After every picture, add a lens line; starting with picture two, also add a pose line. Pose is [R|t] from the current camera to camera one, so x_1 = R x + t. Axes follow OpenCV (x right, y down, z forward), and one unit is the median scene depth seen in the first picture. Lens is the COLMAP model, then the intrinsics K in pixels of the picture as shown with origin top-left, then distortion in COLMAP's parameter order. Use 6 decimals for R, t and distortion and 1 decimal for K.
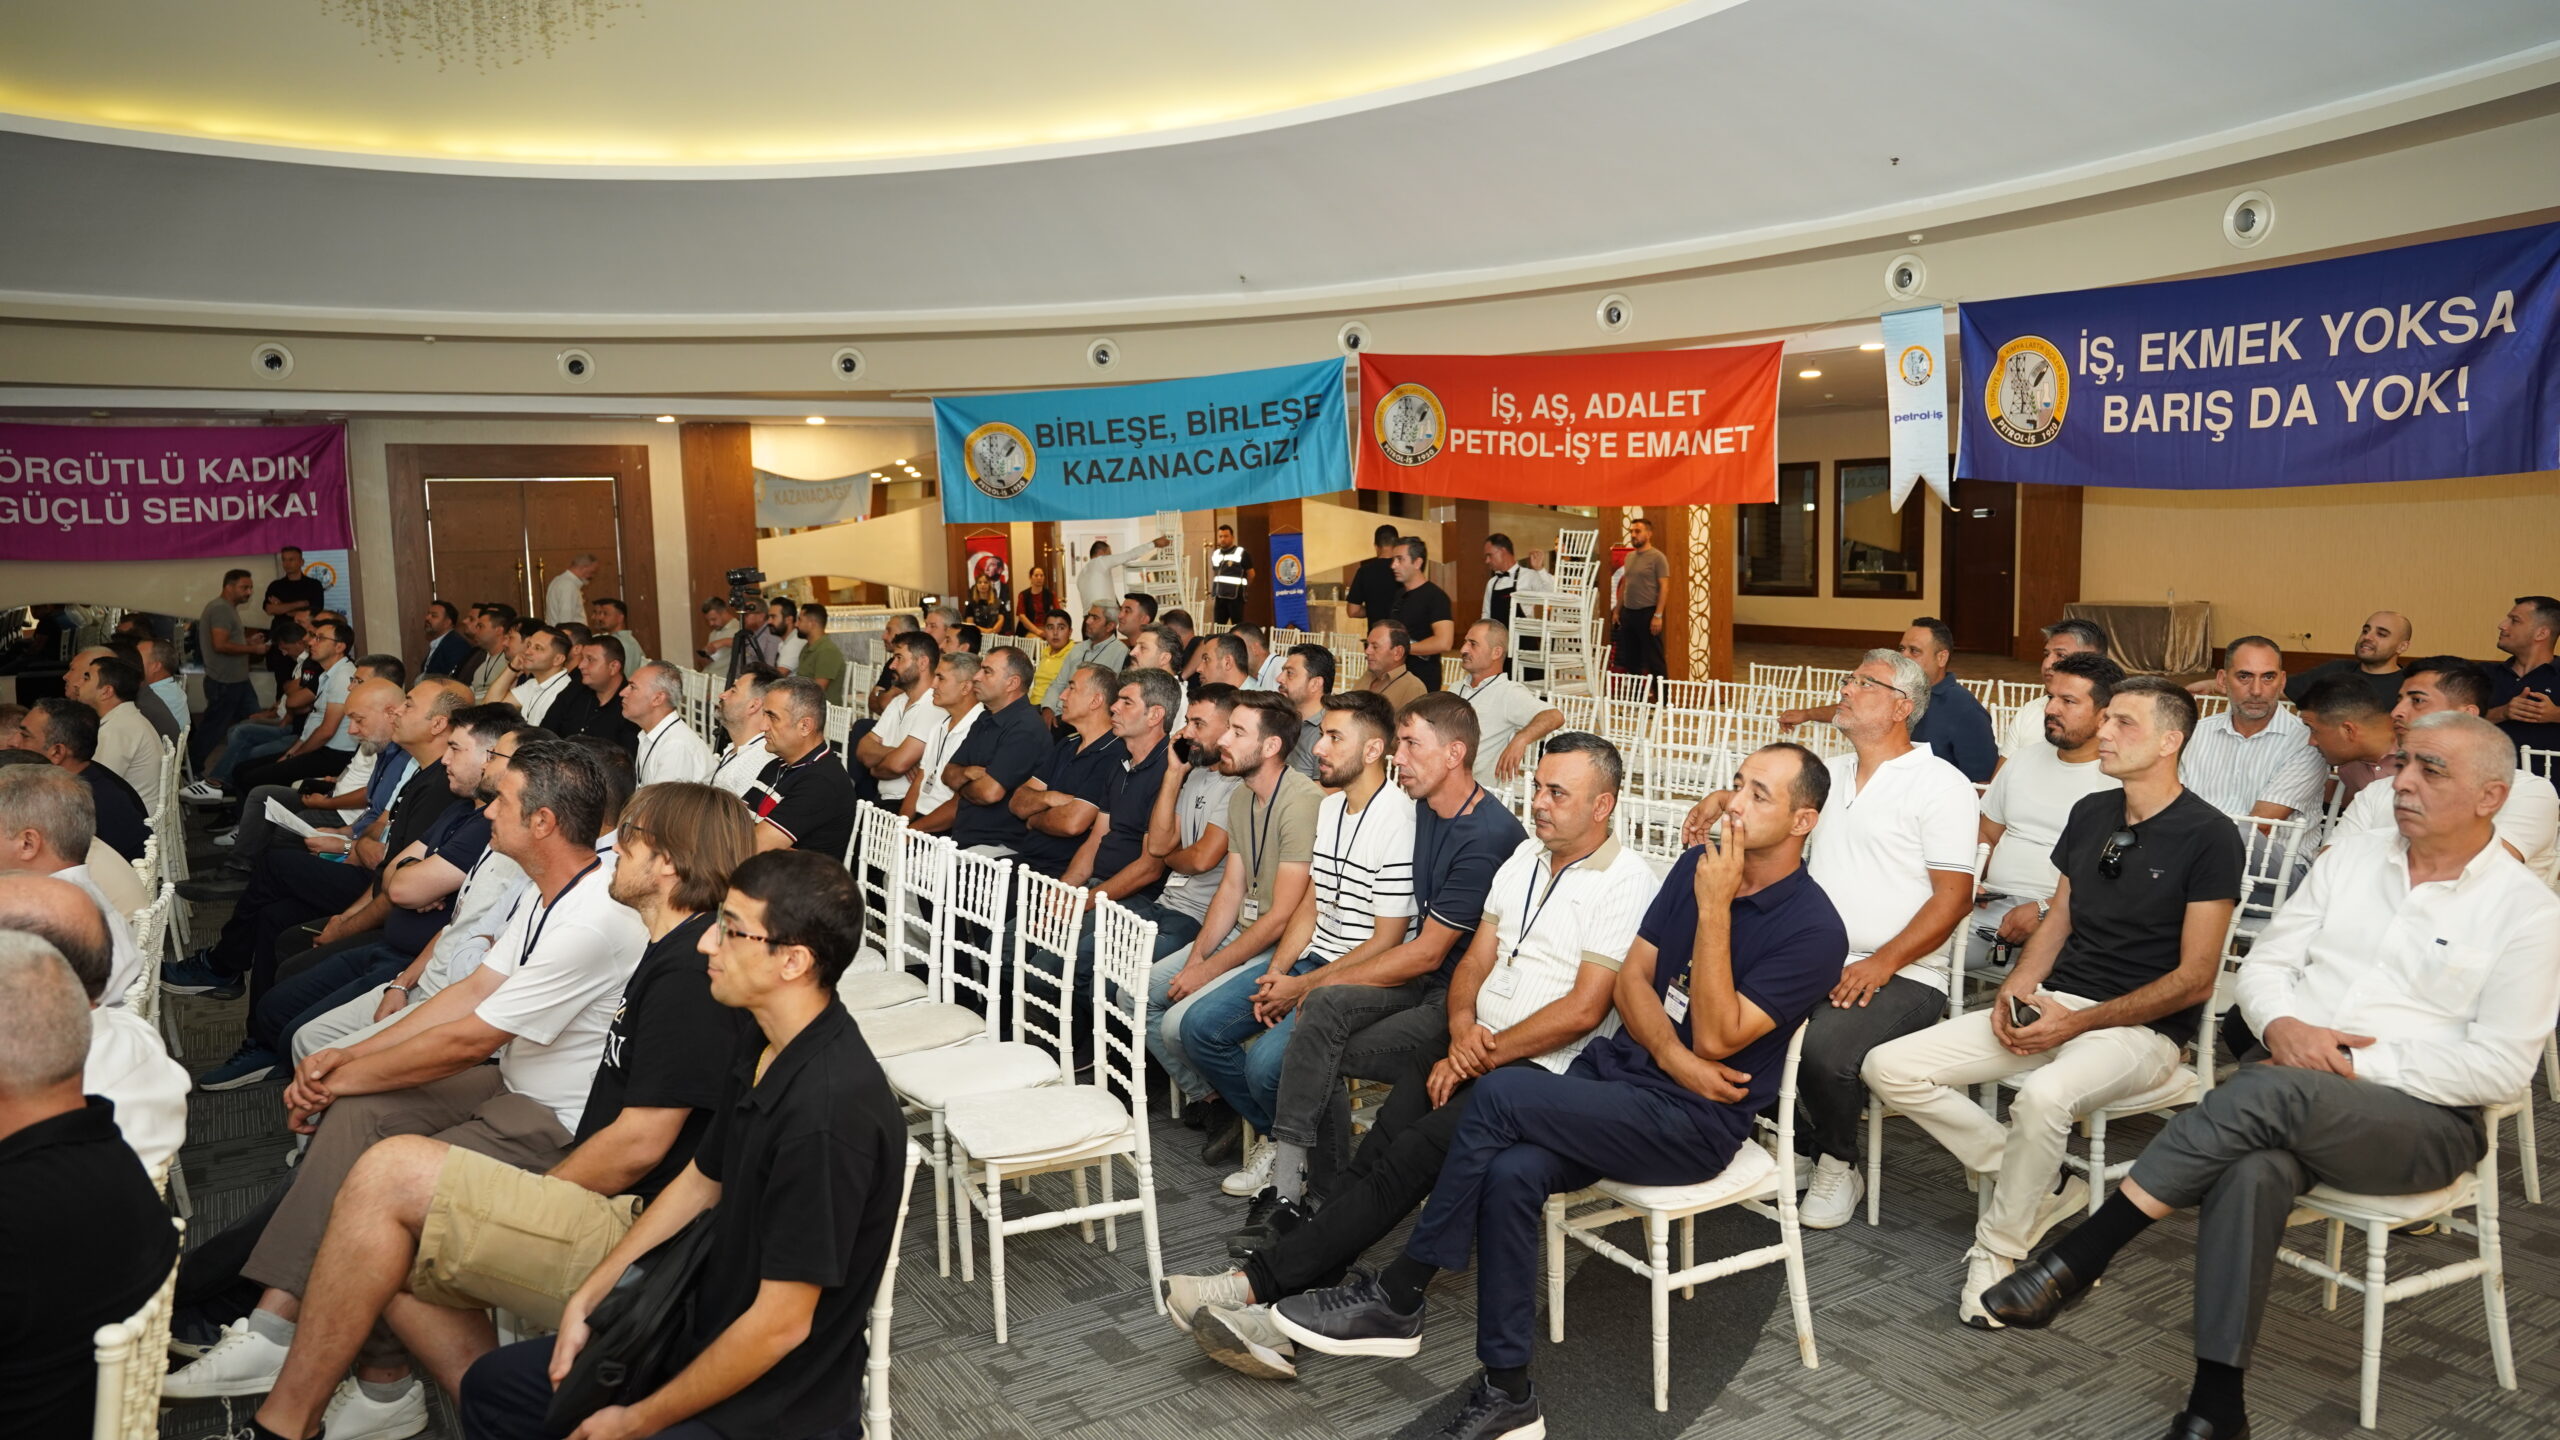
lens RADIAL K [[1706.3, 0, 1287.0], [0, 1706.3, 738.0], [0, 0, 1]] dist [-0.006319, -0.004868]
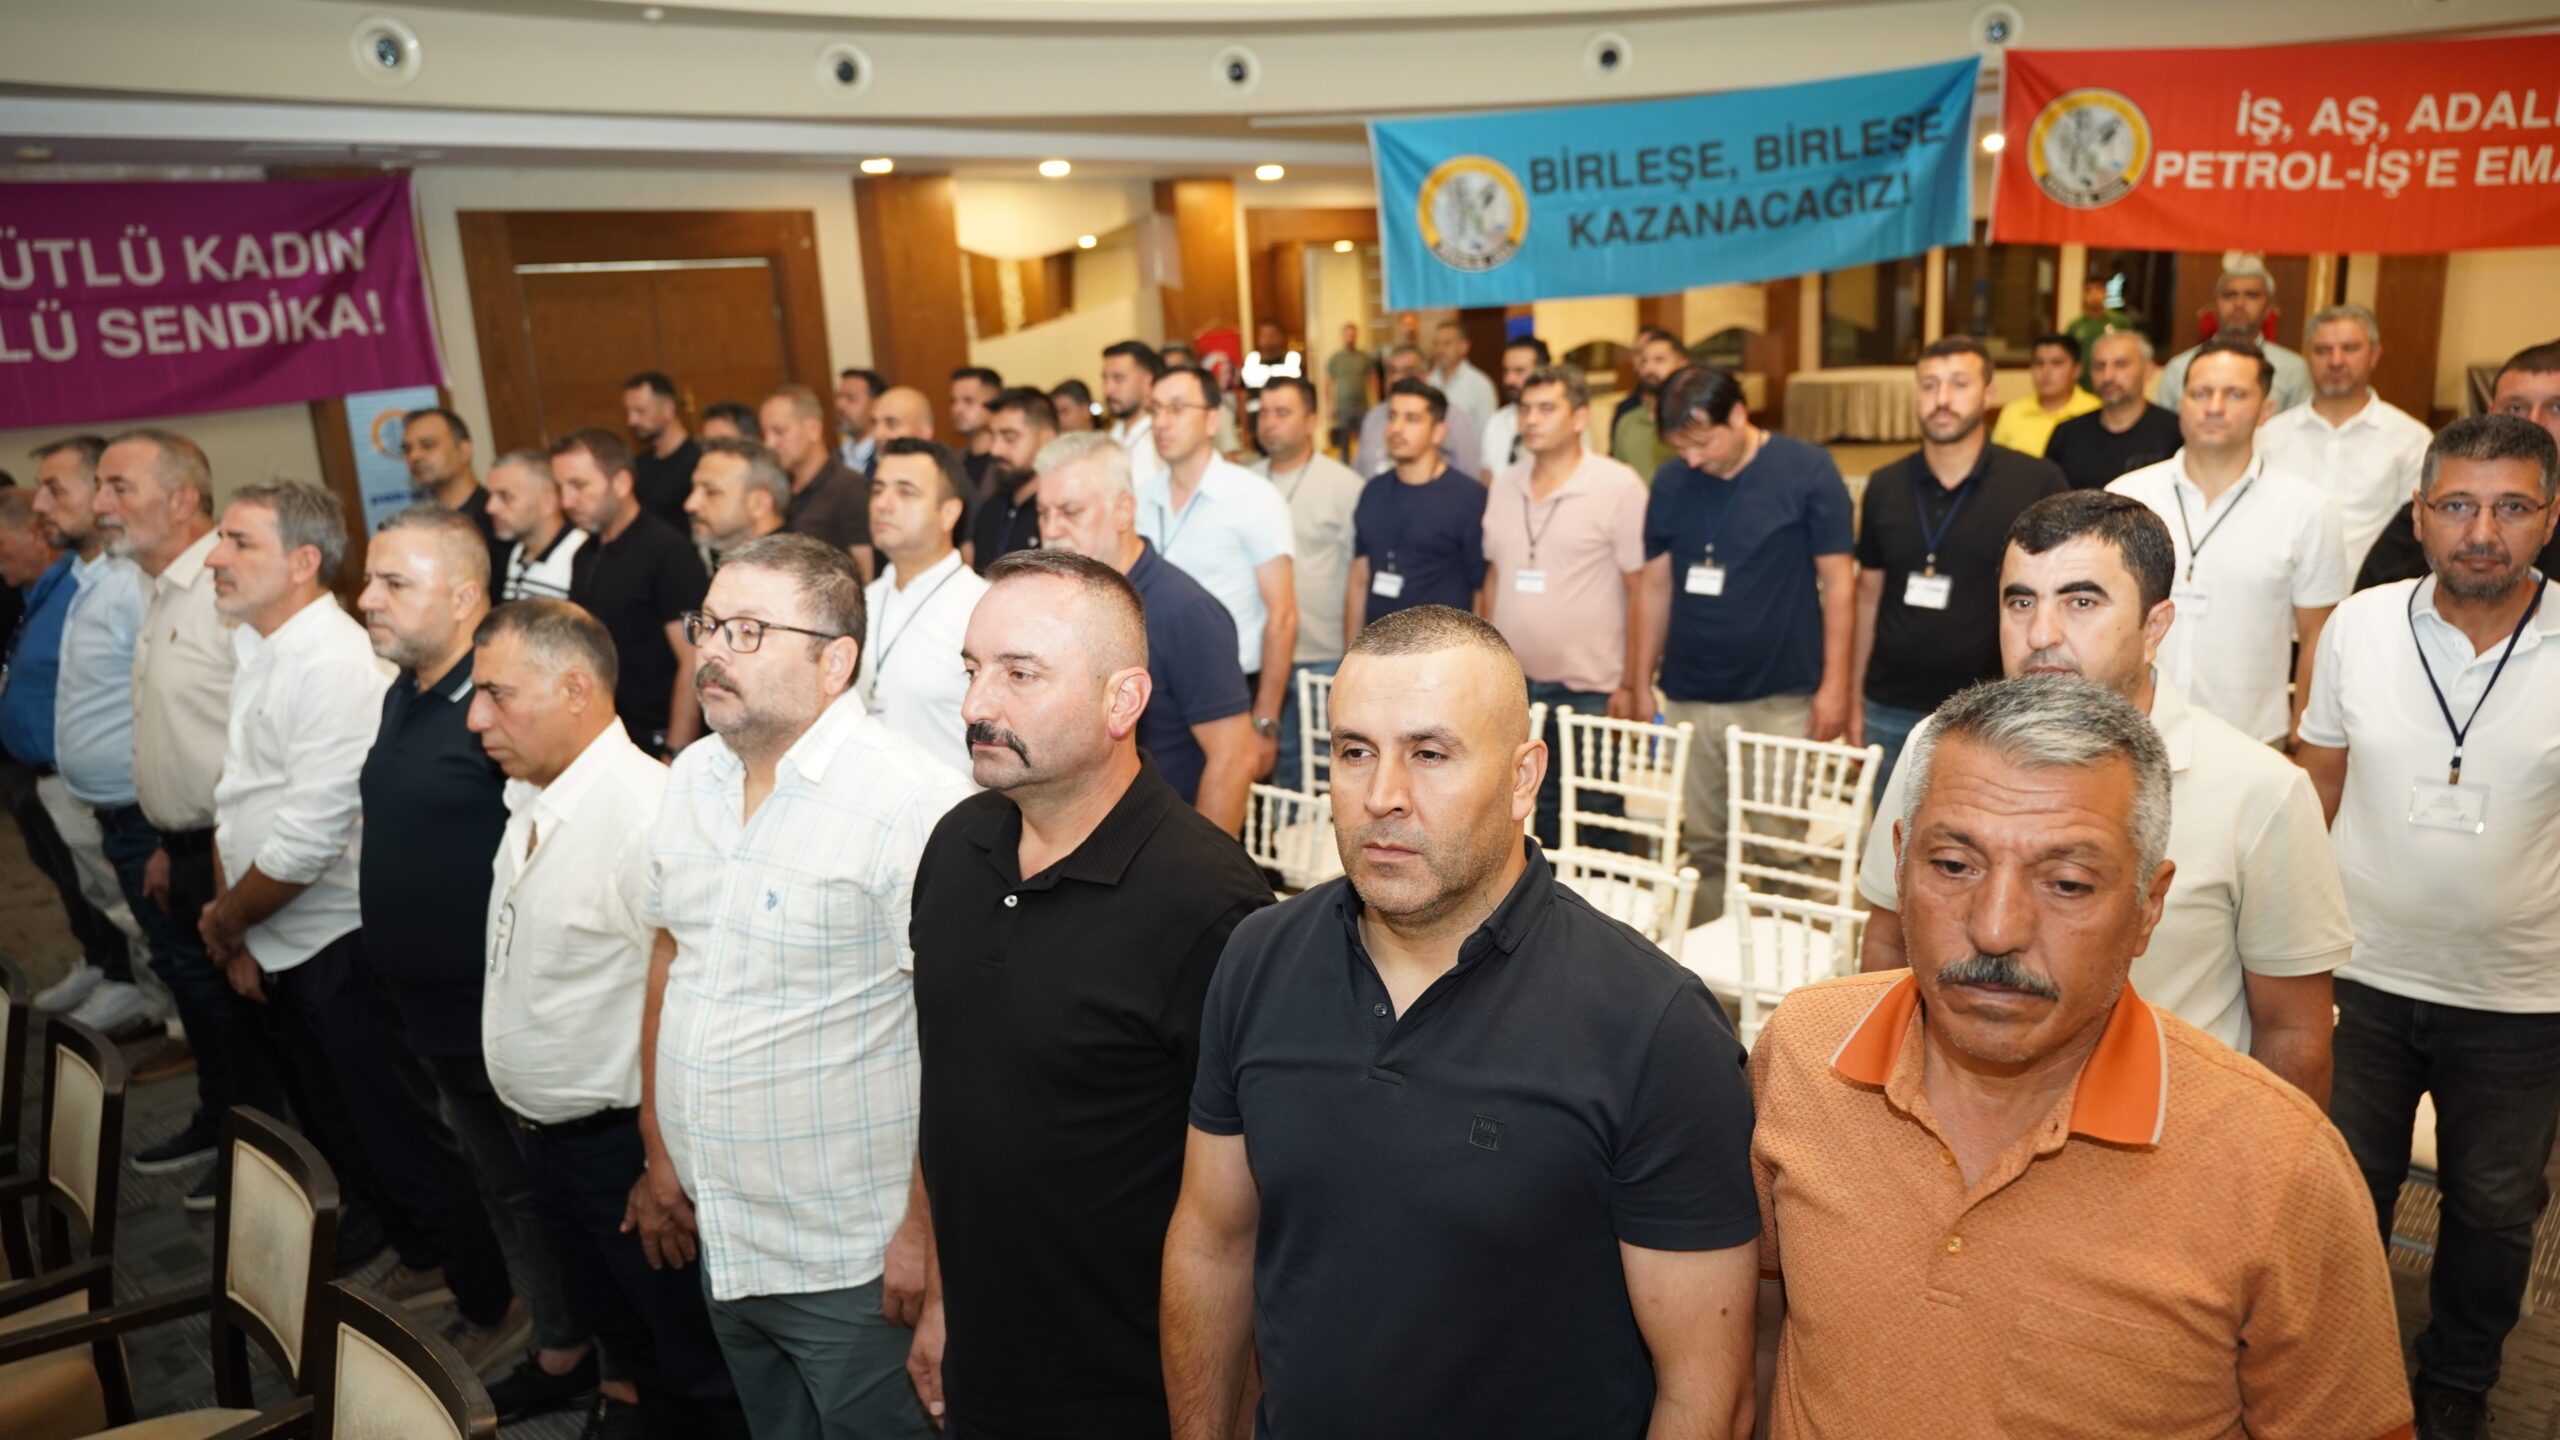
lens RADIAL K [[1706.3, 0, 1280.0], [0, 1706.3, 712.8], [0, 0, 1]] dist [-0.006319, -0.004868]
pose [[0.965782, -0.091097, 0.242830, -0.449307], [0.065765, 0.991701, 0.110475, -0.046002], [-0.250879, -0.090726, 0.963758, 0.351765]]
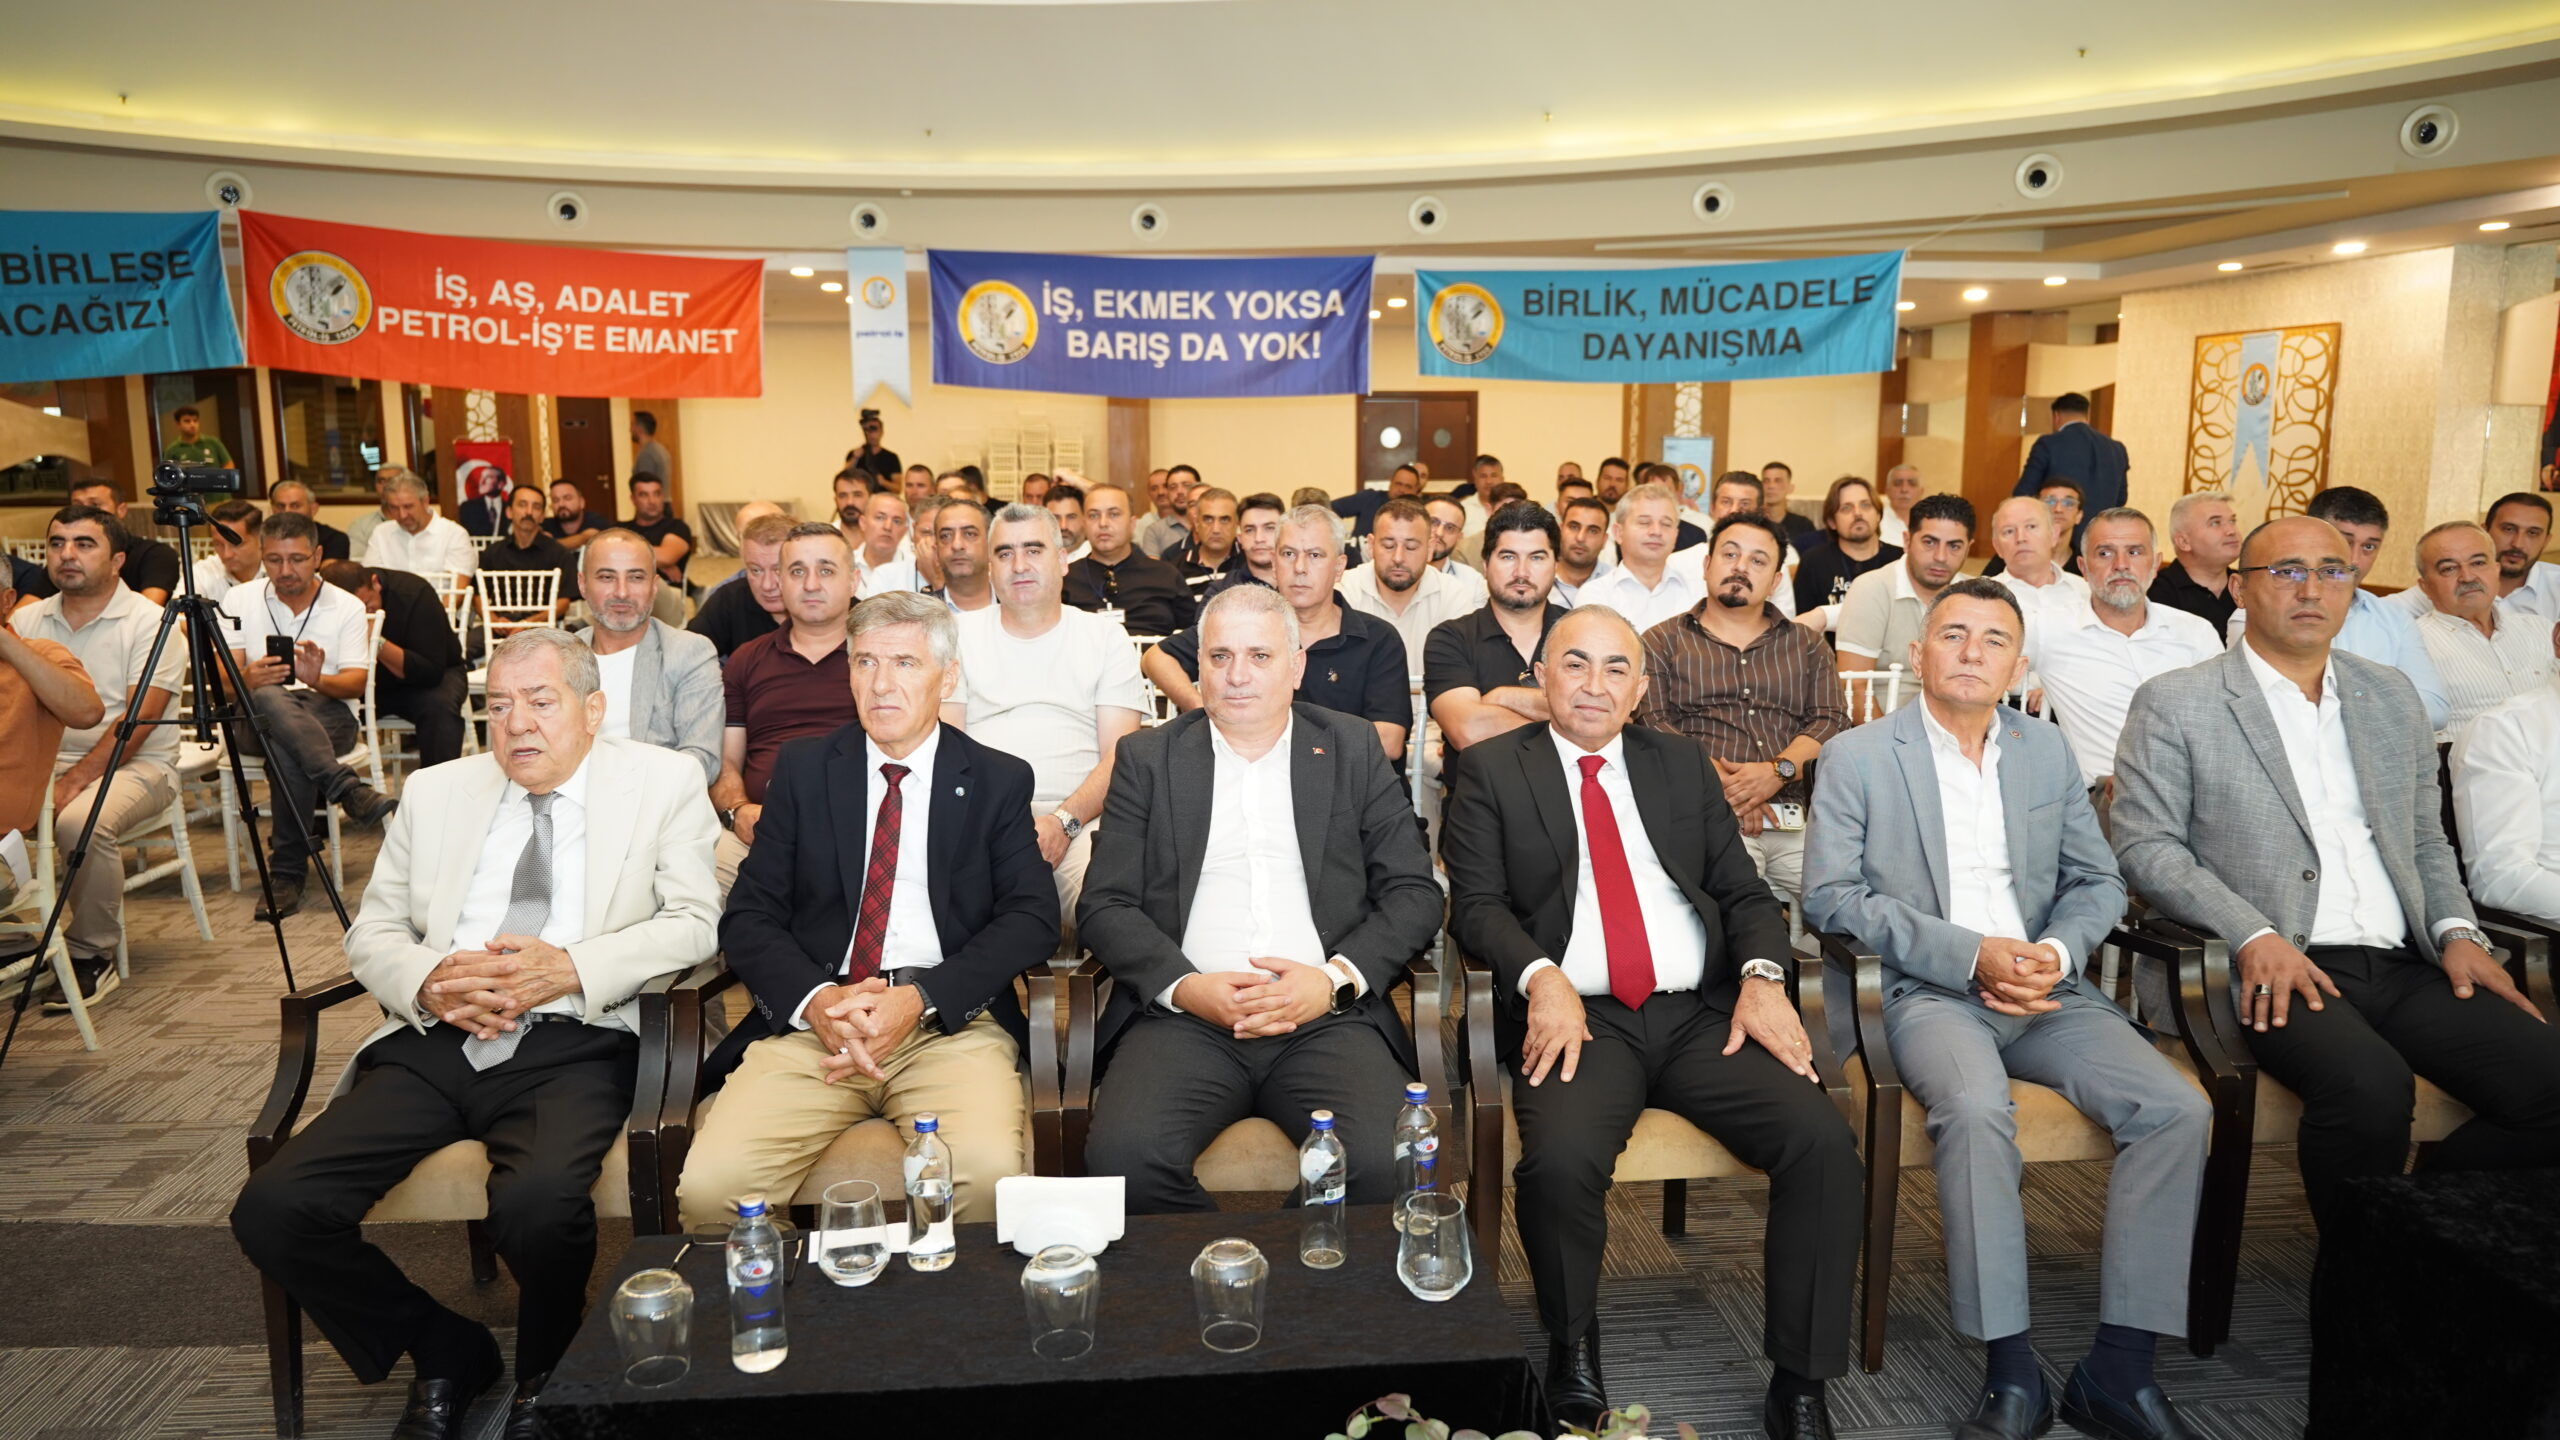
lens RADIAL K [[1706.3, 0, 1276.5], [0, 1706.3, 701.1], [0, 0, 1]] dist [-0.006319, -0.004868]
pose [[0.451010, -0.111605, 0.885513, -0.510175], [0.100790, 0.992173, 0.073714, 0.013523], [-0.886810, 0.056005, 0.458729, 0.141212]]
